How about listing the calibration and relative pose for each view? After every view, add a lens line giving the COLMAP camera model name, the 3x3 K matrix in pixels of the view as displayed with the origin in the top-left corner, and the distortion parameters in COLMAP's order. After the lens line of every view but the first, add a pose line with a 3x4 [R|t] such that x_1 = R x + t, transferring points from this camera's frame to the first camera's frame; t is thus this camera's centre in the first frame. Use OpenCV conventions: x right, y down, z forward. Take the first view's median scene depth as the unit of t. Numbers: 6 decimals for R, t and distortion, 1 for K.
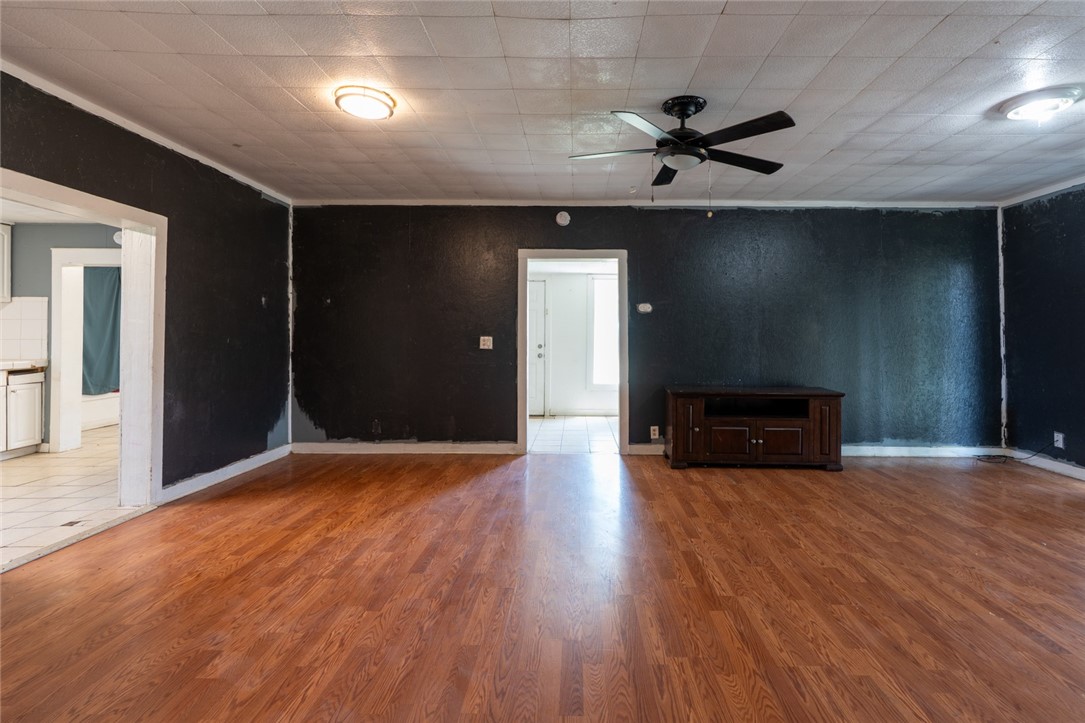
lens RADIAL K [[518.1, 0, 588.8], [0, 518.1, 349.0], [0, 0, 1]] dist [-0.009781, 0.003964]
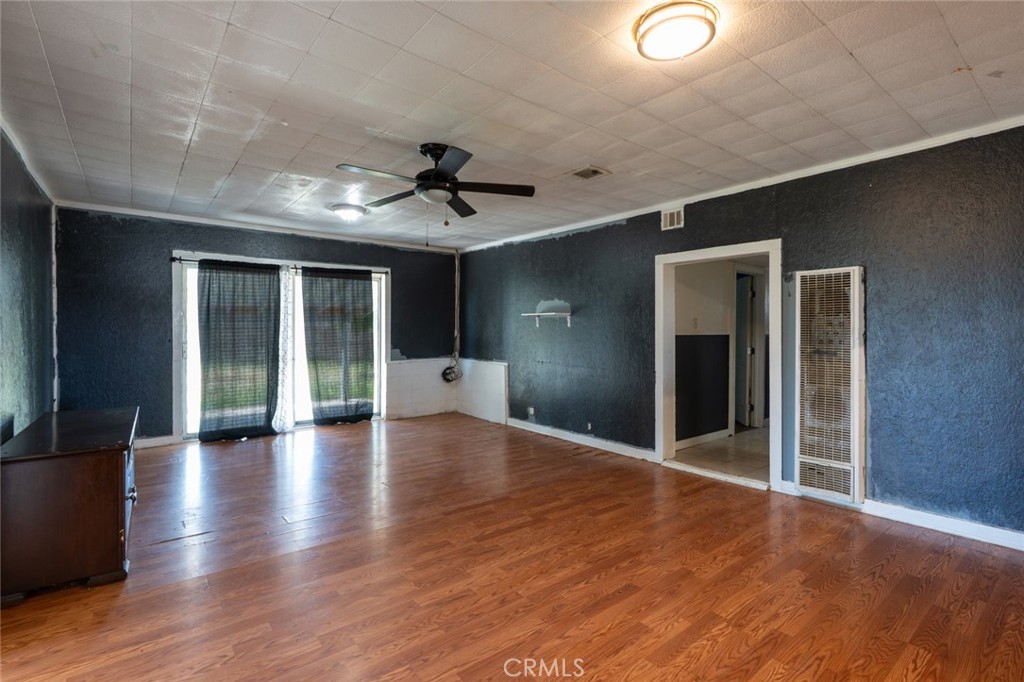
lens RADIAL K [[489.0, 0, 522.0], [0, 489.0, 326.0], [0, 0, 1]] dist [-0.009781, 0.003964]
pose [[-0.635082, 0.000457, 0.772445, -0.892695], [0.015527, 0.999805, 0.012175, -0.077873], [-0.772289, 0.019726, -0.634965, 1.702902]]
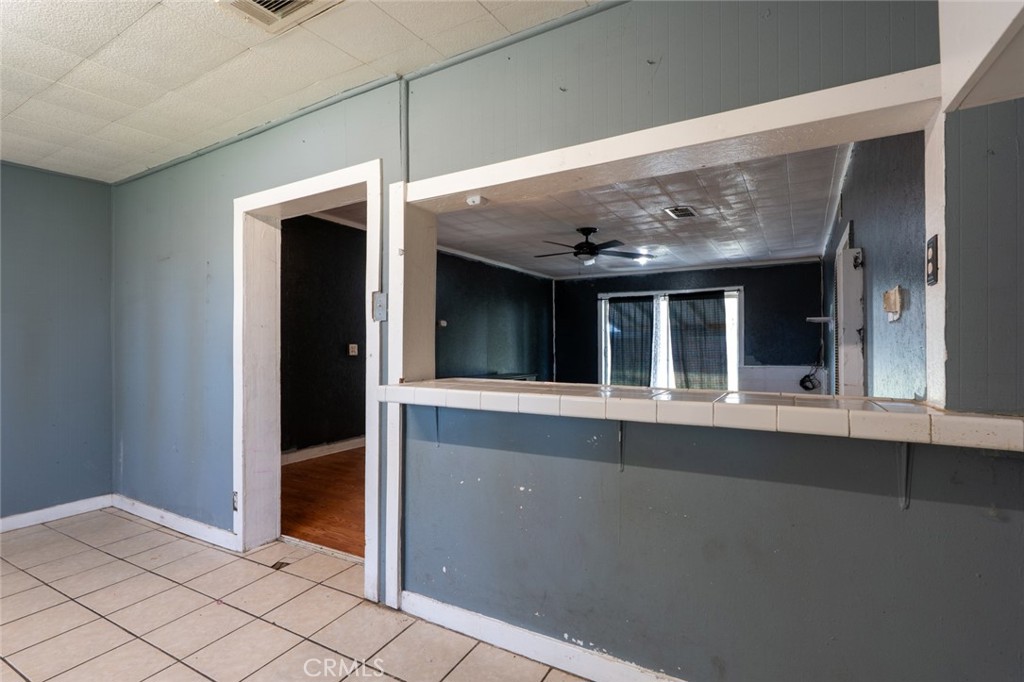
lens RADIAL K [[489.0, 0, 517.5], [0, 489.0, 346.0], [0, 0, 1]] dist [-0.009781, 0.003964]
pose [[0.503602, -0.006314, 0.863912, -1.746998], [0.025743, 0.999639, -0.007700, -0.005040], [-0.863552, 0.026118, 0.503583, 0.301453]]
